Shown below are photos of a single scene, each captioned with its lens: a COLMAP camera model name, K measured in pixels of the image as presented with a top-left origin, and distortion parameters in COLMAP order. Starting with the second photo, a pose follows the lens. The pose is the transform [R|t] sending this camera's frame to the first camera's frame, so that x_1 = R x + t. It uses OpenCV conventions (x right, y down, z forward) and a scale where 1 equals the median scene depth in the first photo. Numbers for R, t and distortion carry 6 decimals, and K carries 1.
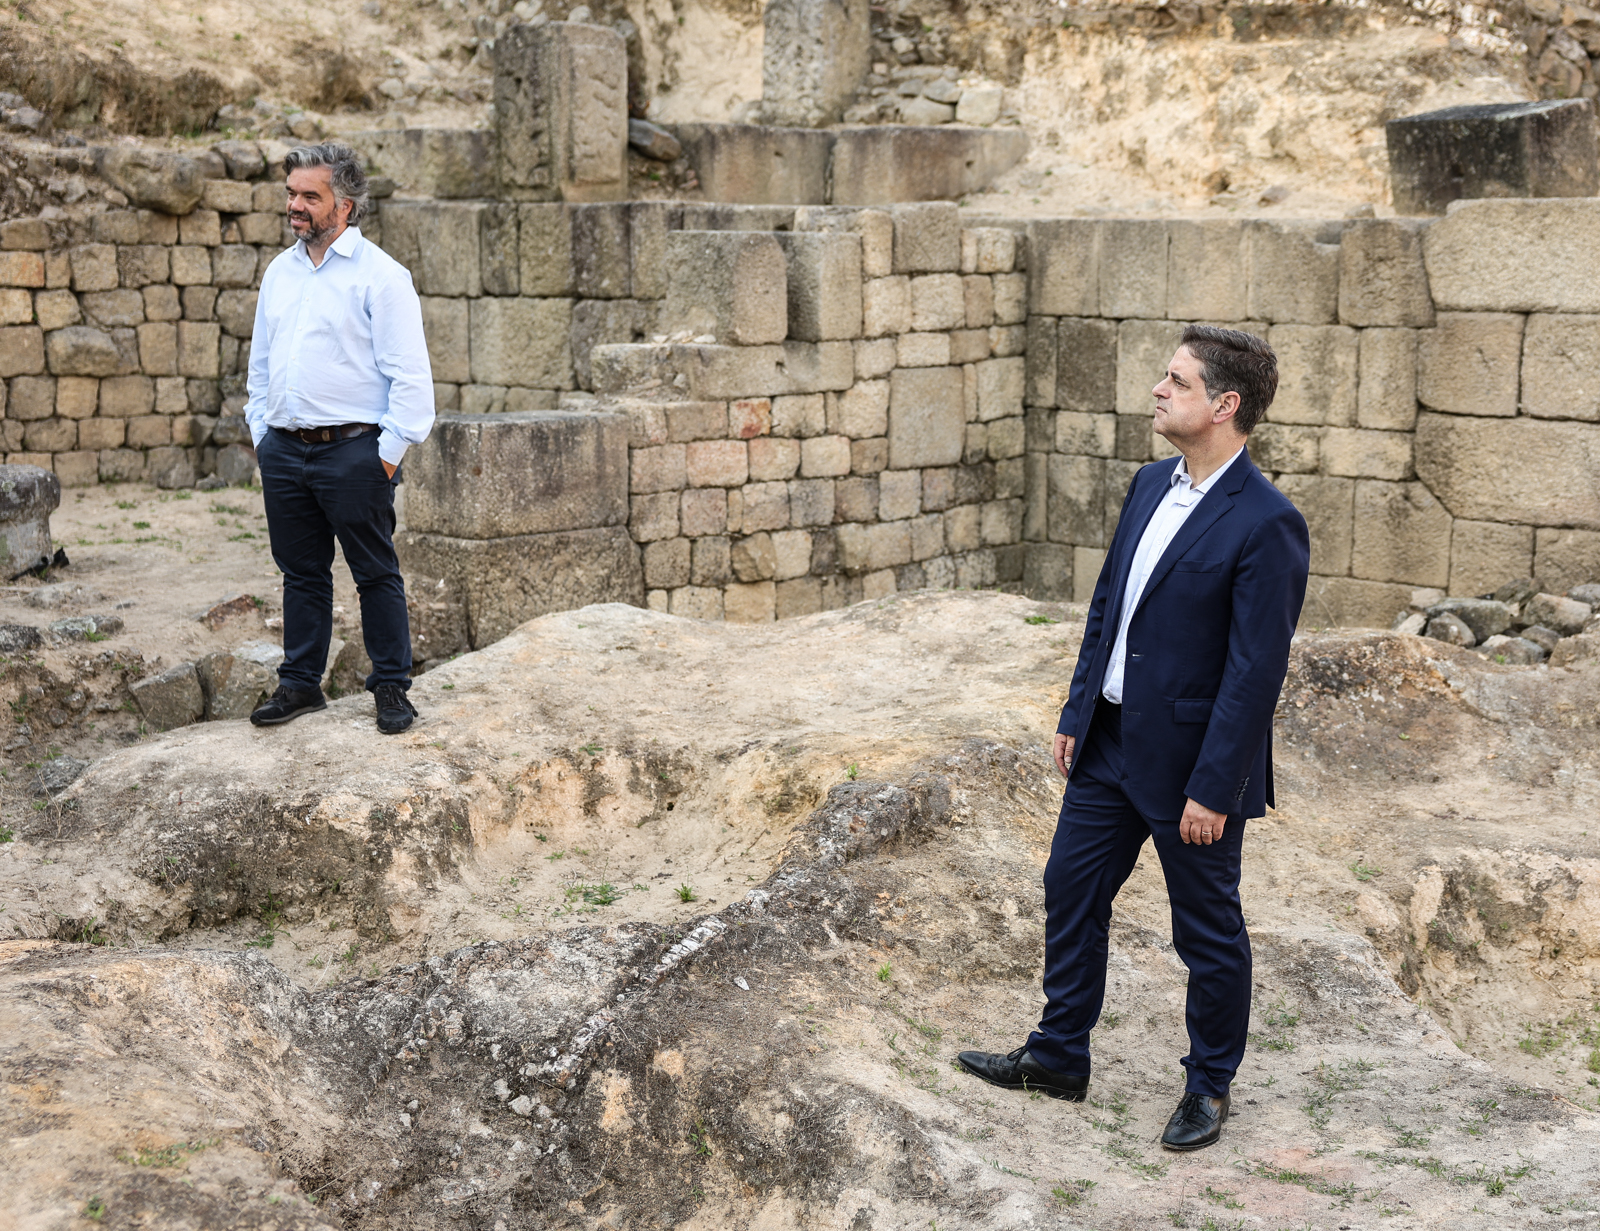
lens RADIAL K [[2798.5, 0, 800.7], [0, 2798.5, 618.7], [0, 0, 1]] dist [0.008580, 0.000000]
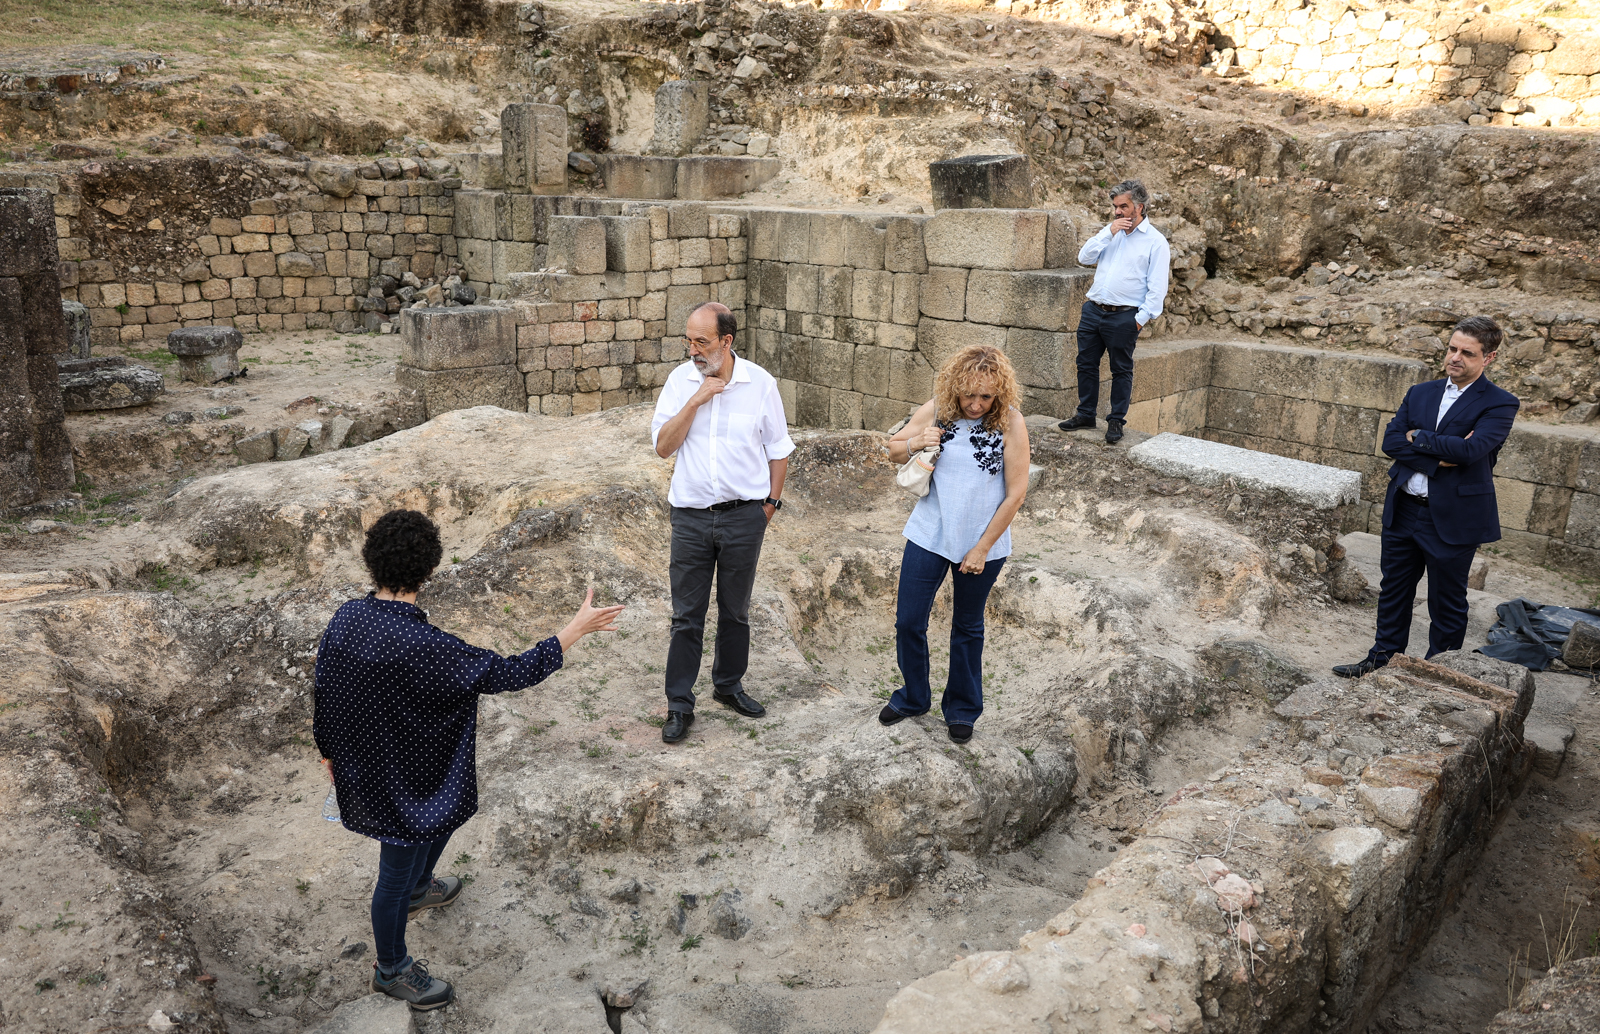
lens RADIAL K [[1346.4, 0, 798.2], [0, 1346.4, 509.9], [0, 0, 1]] dist [-0.002868, 0.007772]
pose [[0.996507, 0.038118, -0.074301, 0.210267], [-0.029682, 0.993321, 0.111505, -0.041432], [0.078055, -0.108910, 0.990982, 0.032206]]
